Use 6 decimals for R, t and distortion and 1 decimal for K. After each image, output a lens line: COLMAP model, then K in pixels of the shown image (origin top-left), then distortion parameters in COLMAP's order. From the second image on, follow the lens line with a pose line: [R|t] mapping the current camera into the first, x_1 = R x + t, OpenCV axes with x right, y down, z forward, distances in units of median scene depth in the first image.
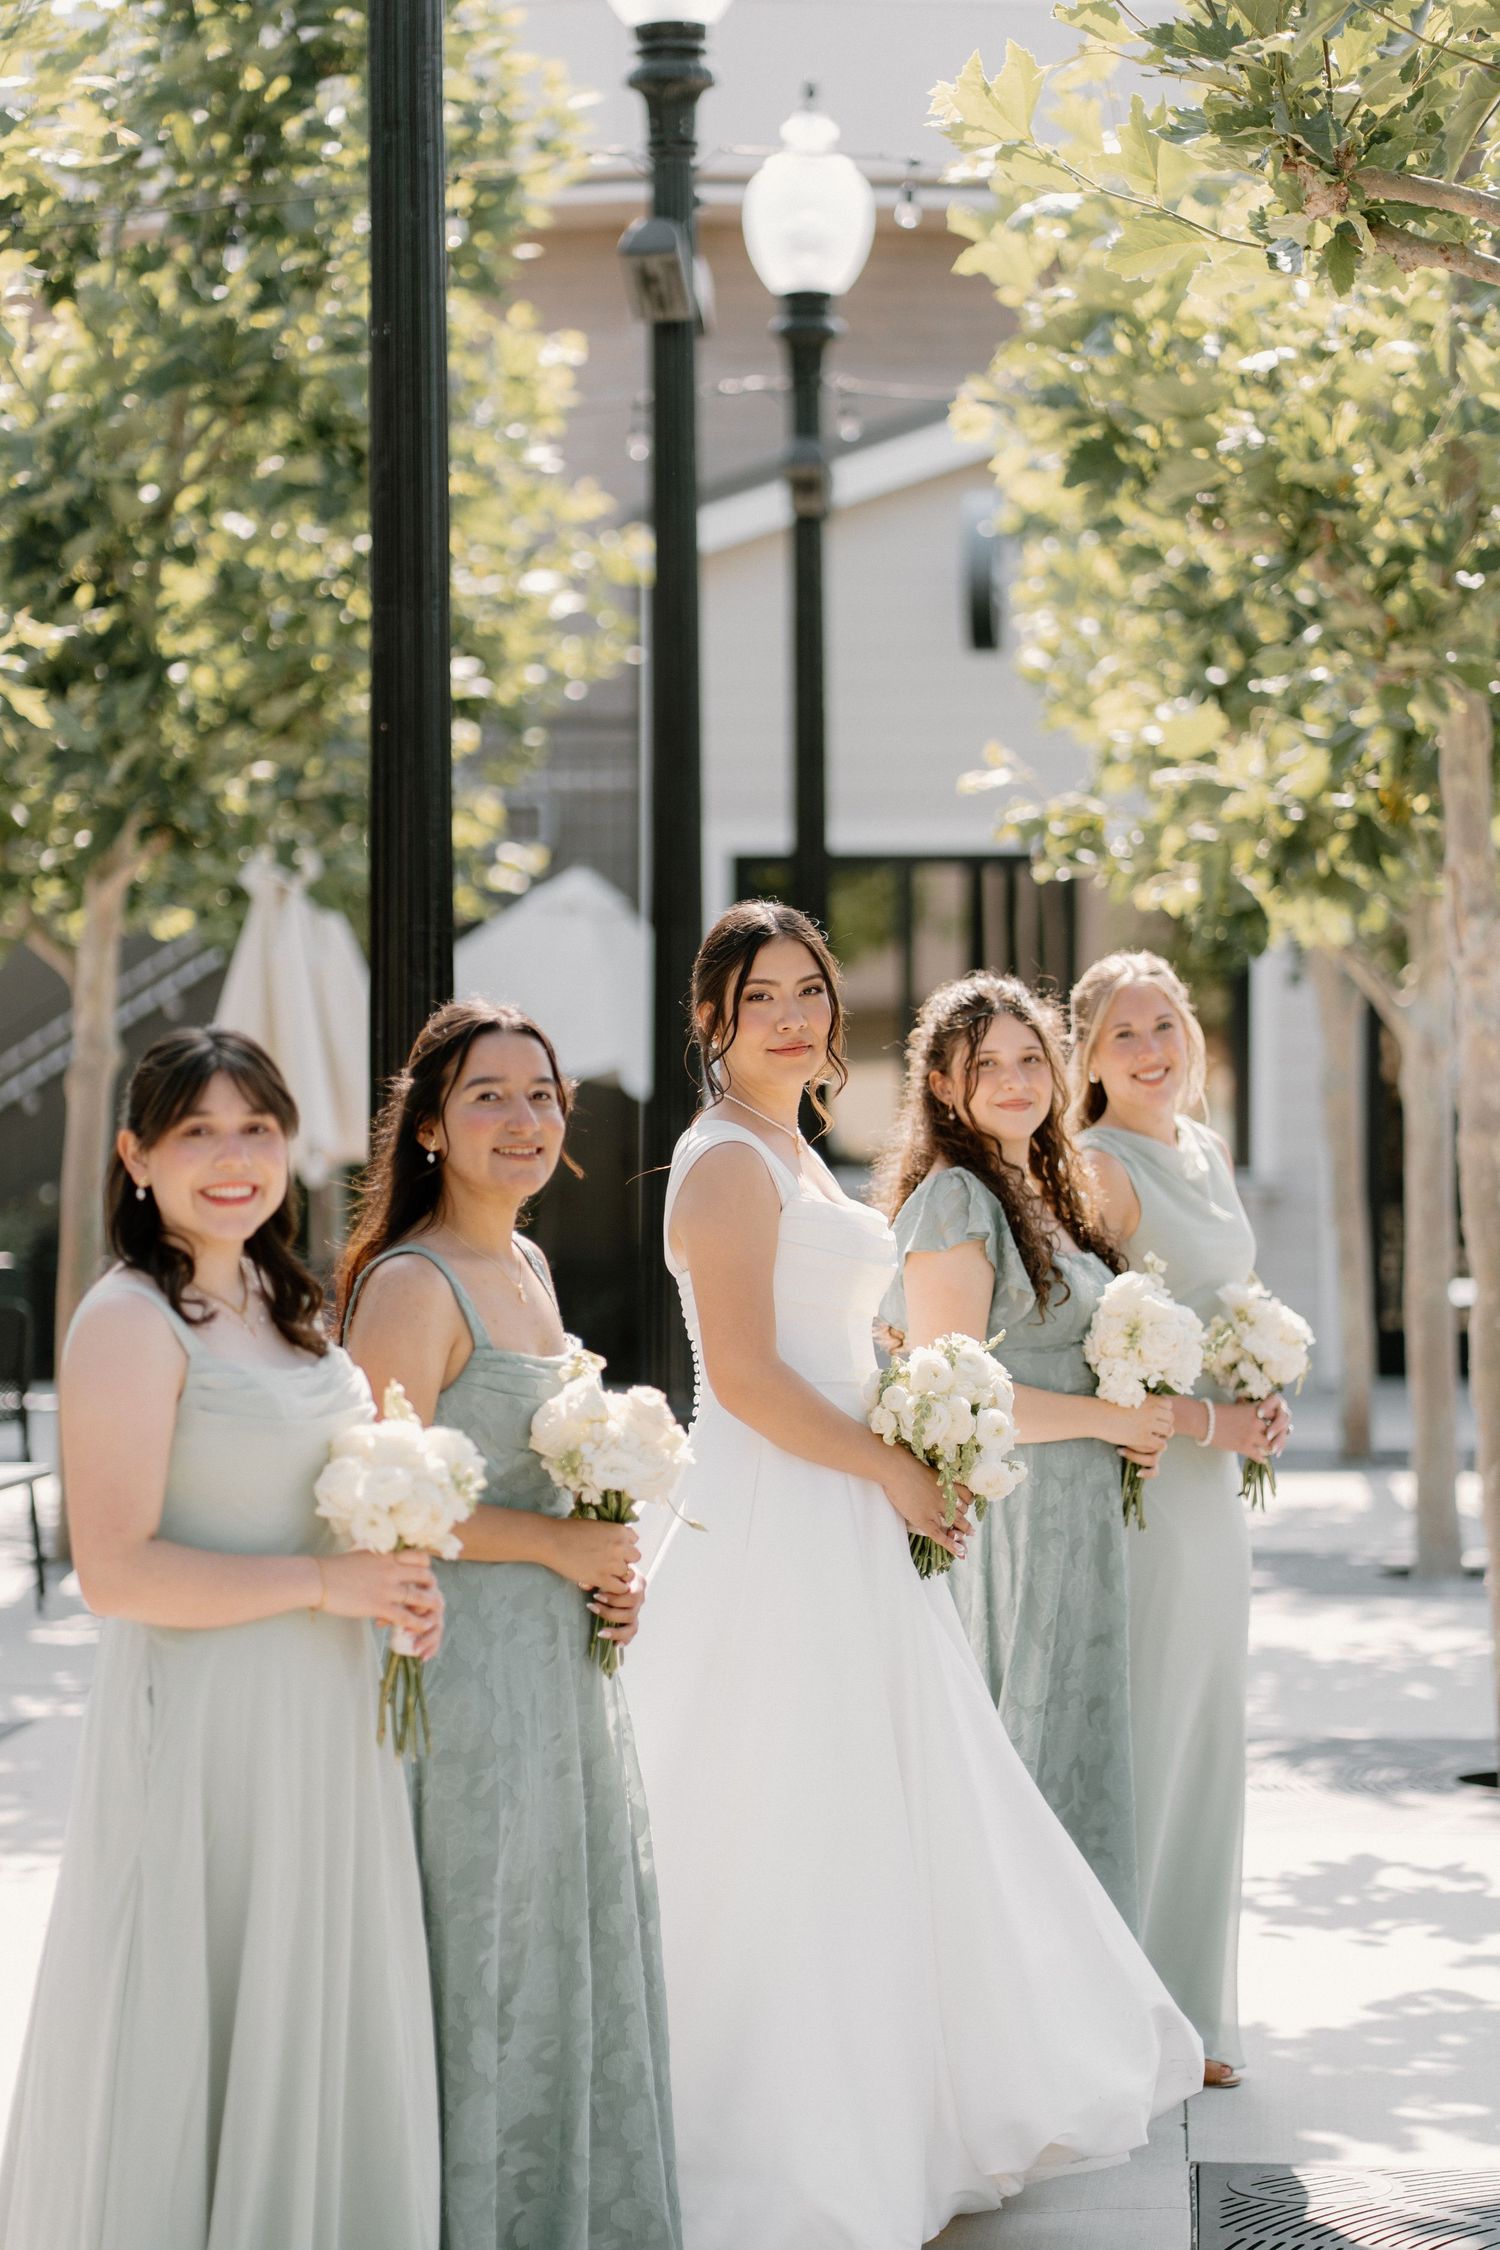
lens RADIAL K [[5448.3, 0, 750.0], [0, 5448.3, 1125.0], [0, 0, 1]] dist [-0.019053, -0.399810]
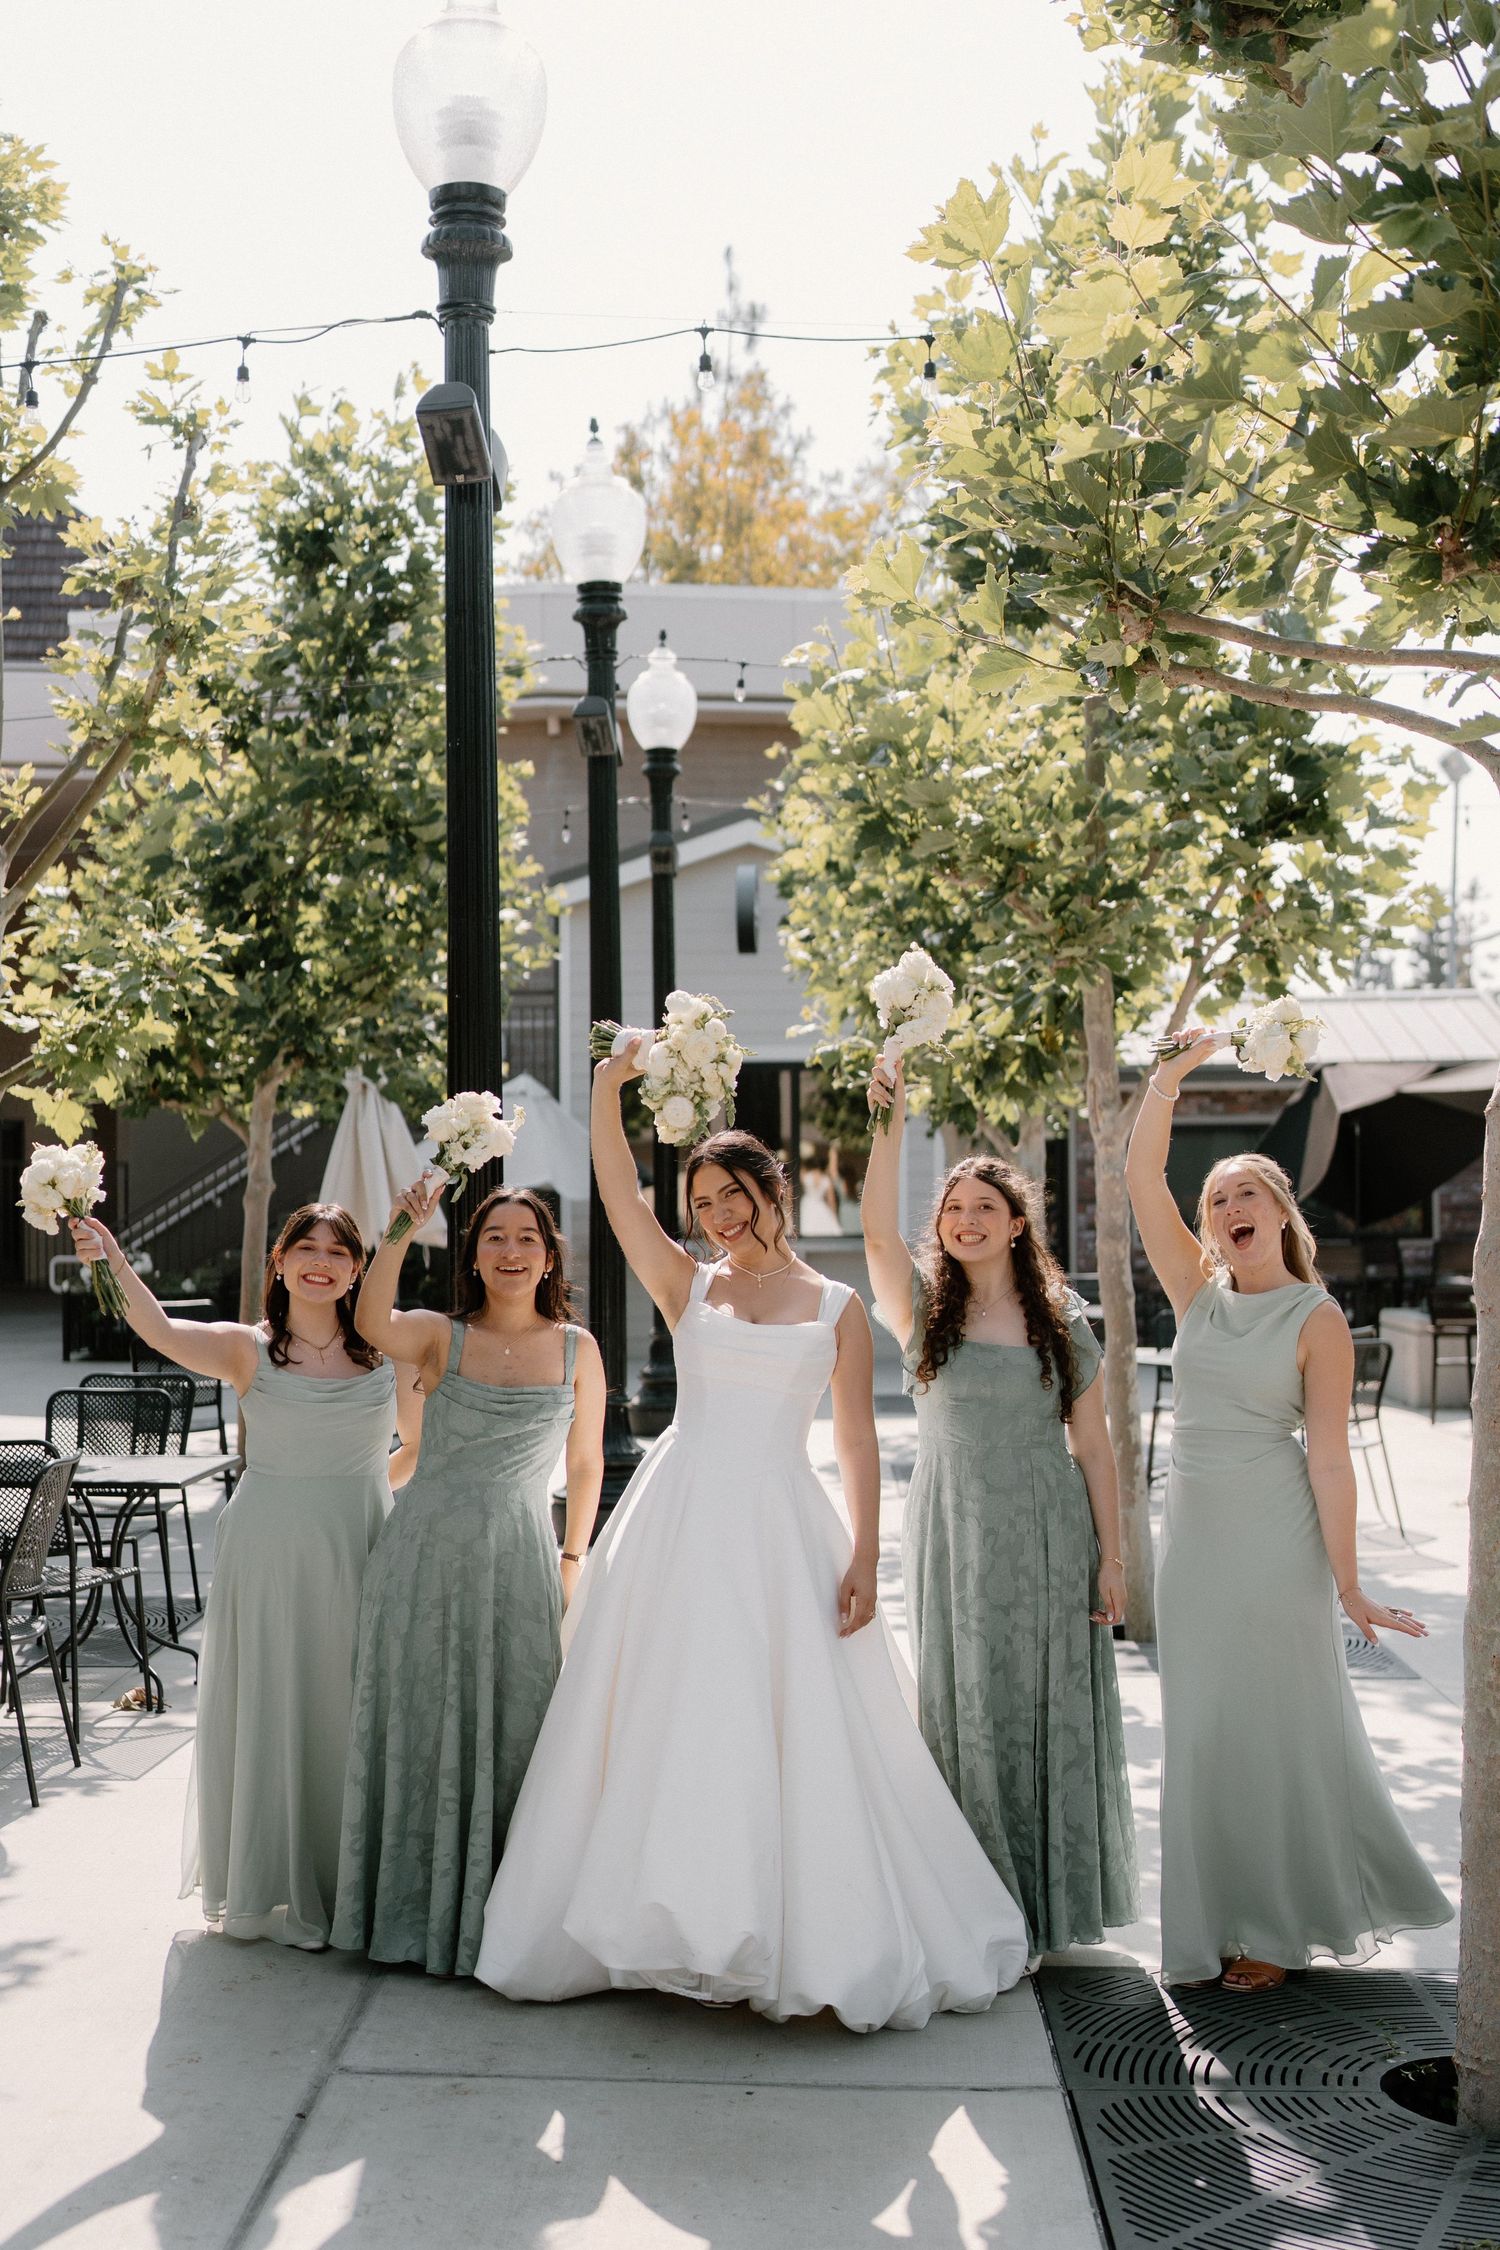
lens RADIAL K [[2783.1, 0, 648.5], [0, 2783.1, 1126.2], [0, 0, 1]] dist [-0.006298, -0.003465]
pose [[0.999707, -0.002555, 0.024065, -0.018625], [0.003171, 0.999667, -0.025618, -0.008852], [-0.023992, 0.025687, 0.999382, 0.118890]]
